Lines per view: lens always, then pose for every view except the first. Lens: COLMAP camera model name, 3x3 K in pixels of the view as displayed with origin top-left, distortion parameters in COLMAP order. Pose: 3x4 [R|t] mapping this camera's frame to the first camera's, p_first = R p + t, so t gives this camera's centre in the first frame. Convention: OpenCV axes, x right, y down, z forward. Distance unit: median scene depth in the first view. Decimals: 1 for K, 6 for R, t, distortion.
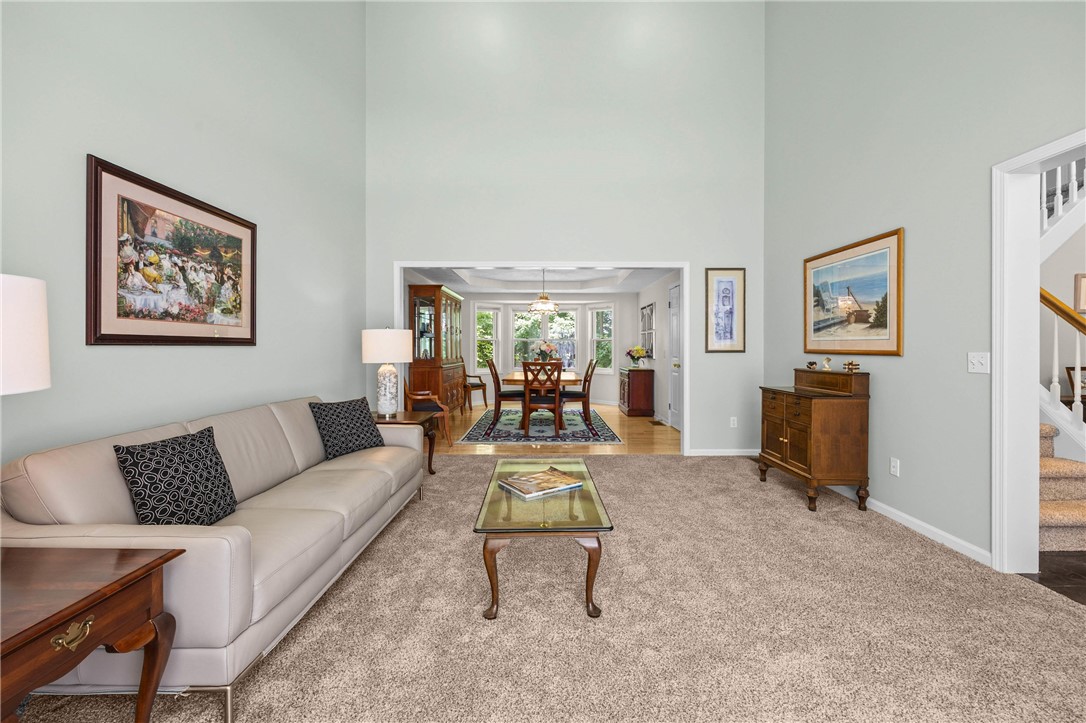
lens RADIAL K [[441.8, 0, 547.3], [0, 441.8, 352.4], [0, 0, 1]] dist [-0.004377, -0.000018]
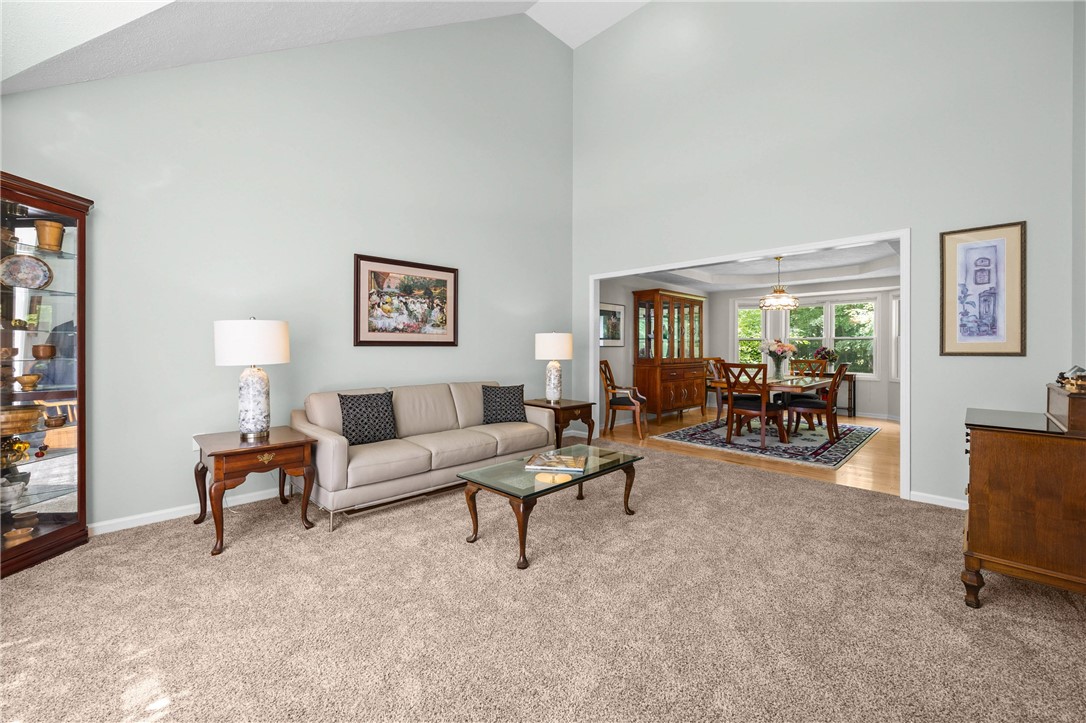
lens RADIAL K [[441.8, 0, 542.6], [0, 441.8, 351.1], [0, 0, 1]] dist [-0.004377, -0.000018]
pose [[0.695625, 0.007149, -0.718370, 0.750105], [-0.009323, 0.999956, 0.000924, -0.002850], [0.718345, 0.006055, 0.695661, 0.138460]]
